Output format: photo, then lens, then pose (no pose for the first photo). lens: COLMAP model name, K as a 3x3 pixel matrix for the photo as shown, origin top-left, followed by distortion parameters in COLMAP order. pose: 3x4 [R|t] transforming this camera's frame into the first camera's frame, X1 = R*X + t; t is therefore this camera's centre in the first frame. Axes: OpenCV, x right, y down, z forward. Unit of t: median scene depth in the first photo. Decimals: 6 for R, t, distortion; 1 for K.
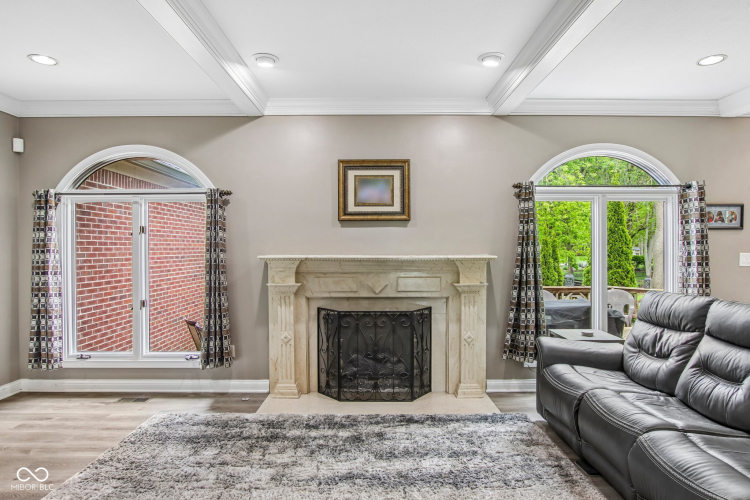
lens RADIAL K [[422.3, 0, 372.6], [0, 422.3, 253.7], [0, 0, 1]] dist [-0.013468, 0.001790]
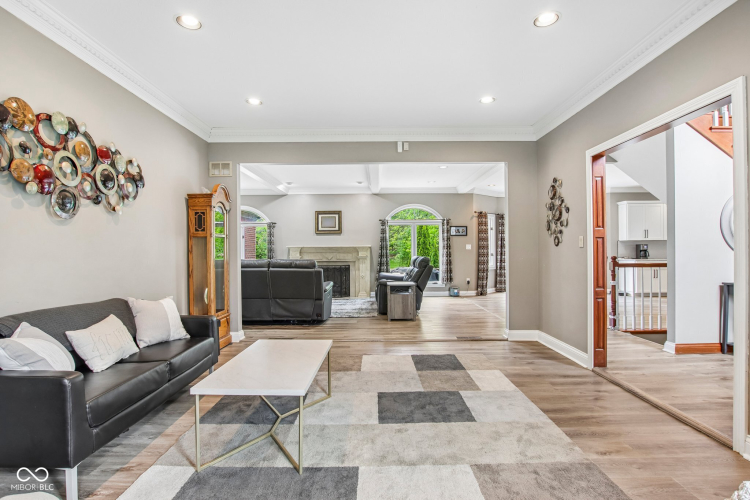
lens RADIAL K [[356.5, 0, 372.2], [0, 356.5, 251.8], [0, 0, 1]] dist [-0.006148, 0.002098]
pose [[0.999818, -0.004866, -0.018439, 0.329081], [0.004490, 0.999782, -0.020394, 0.090161], [0.018534, 0.020307, 0.999622, -1.293527]]
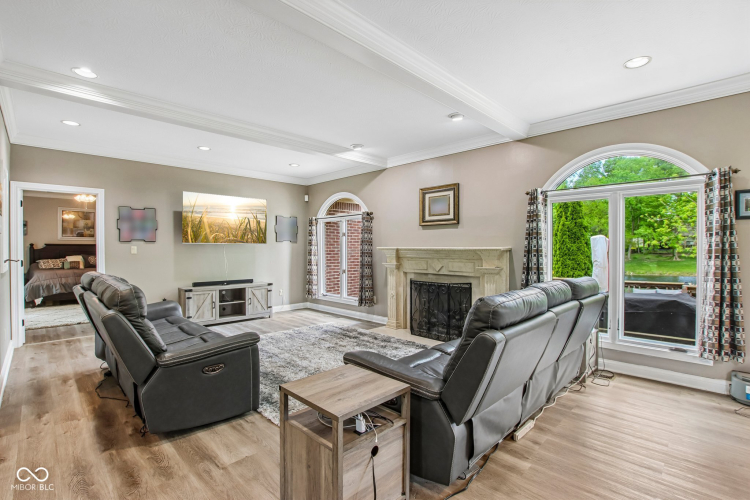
lens RADIAL K [[356.5, 0, 378.7], [0, 356.5, 248.8], [0, 0, 1]] dist [-0.006148, 0.002098]
pose [[0.711674, 0.004229, -0.702497, 0.776382], [-0.006670, 0.999977, -0.000738, 0.012353], [0.702478, 0.005211, 0.711687, -0.091295]]
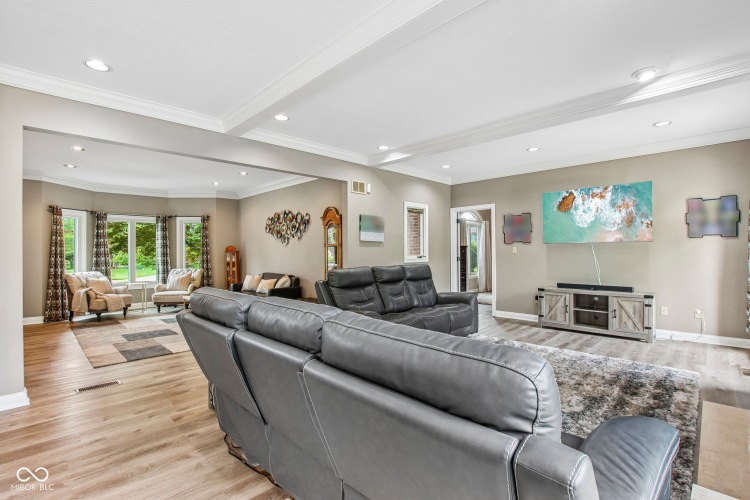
lens RADIAL K [[356.5, 0, 374.5], [0, 356.5, 248.9], [0, 0, 1]] dist [-0.006148, 0.002098]
pose [[-0.702361, 0.000883, -0.711821, 0.759206], [0.002981, 0.999994, -0.001701, 0.016985], [0.711815, -0.003316, -0.702359, 0.900286]]
